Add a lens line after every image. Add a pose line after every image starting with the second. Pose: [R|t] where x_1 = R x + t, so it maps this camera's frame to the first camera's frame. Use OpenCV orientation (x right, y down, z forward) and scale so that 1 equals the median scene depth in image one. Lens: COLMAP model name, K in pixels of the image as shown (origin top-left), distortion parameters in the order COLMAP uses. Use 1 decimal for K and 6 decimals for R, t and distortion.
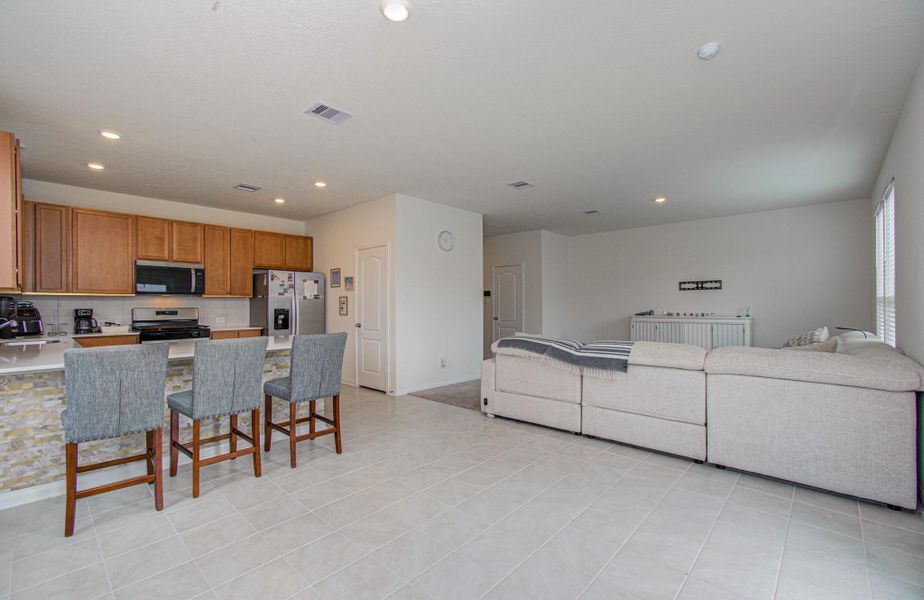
lens RADIAL K [[408.5, 0, 461.2], [0, 408.5, 301.6], [0, 0, 1]] dist [-0.017217, 0.000104]
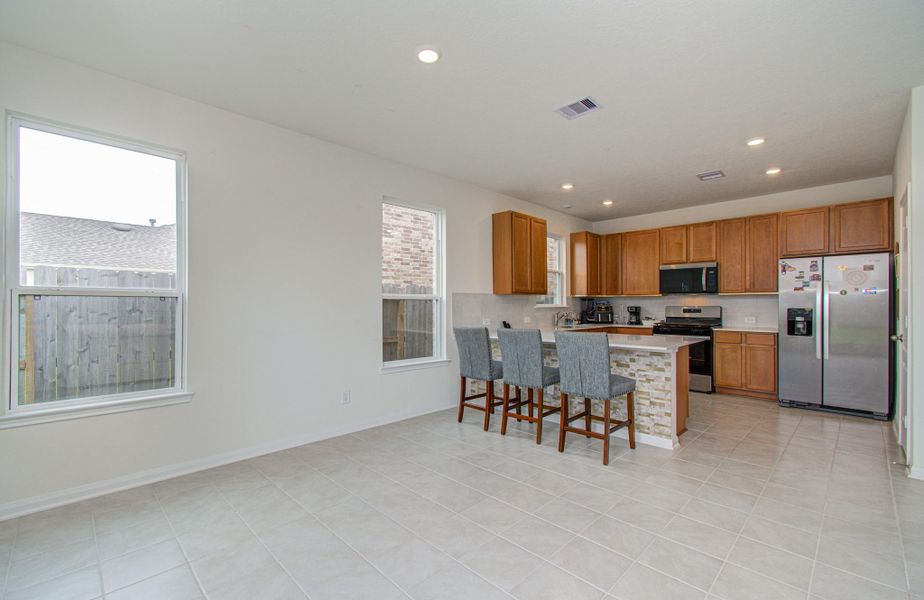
lens RADIAL K [[408.5, 0, 459.0], [0, 408.5, 307.4], [0, 0, 1]] dist [-0.017217, 0.000104]
pose [[-0.079675, 0.008019, -0.996789, 0.403325], [0.010210, 0.999922, 0.007228, 0.004548], [0.996769, -0.009601, -0.079750, 0.469381]]
